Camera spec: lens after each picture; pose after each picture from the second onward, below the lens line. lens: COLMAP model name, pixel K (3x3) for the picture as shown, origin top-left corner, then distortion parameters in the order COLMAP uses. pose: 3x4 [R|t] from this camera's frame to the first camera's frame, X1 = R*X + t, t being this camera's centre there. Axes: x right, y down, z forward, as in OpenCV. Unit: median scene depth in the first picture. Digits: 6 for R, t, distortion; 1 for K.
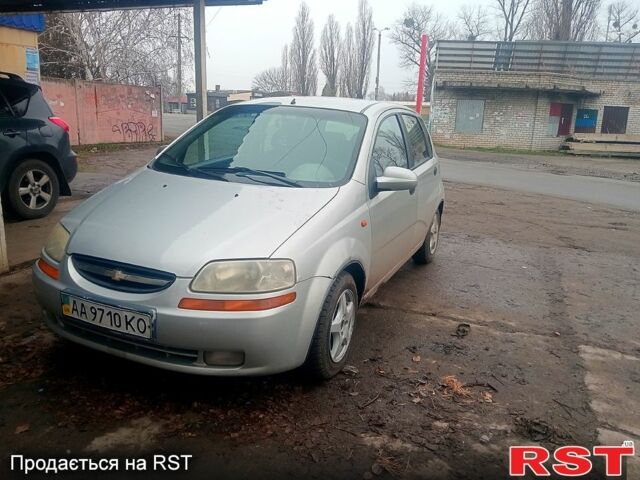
lens RADIAL K [[499.7, 0, 309.2], [0, 499.7, 239.6], [0, 0, 1]] dist [0.000799, -0.003634]
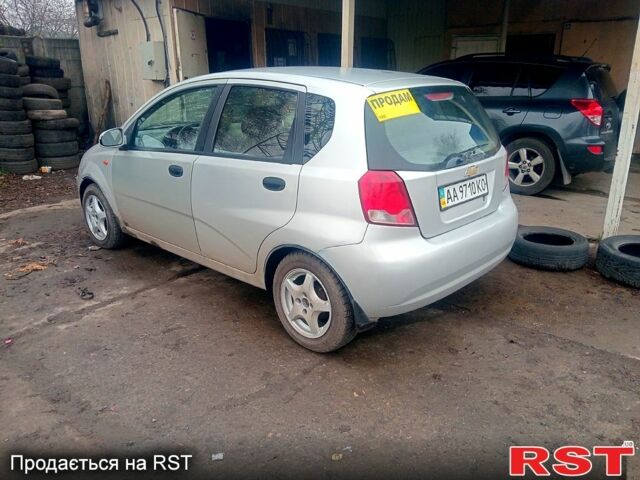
lens RADIAL K [[499.7, 0, 309.2], [0, 499.7, 239.6], [0, 0, 1]] dist [0.000799, -0.003634]
pose [[-0.313082, 0.258385, -0.913902, 0.584377], [-0.243486, 0.908280, 0.340208, -0.209649], [0.917984, 0.329035, -0.221453, 0.875280]]
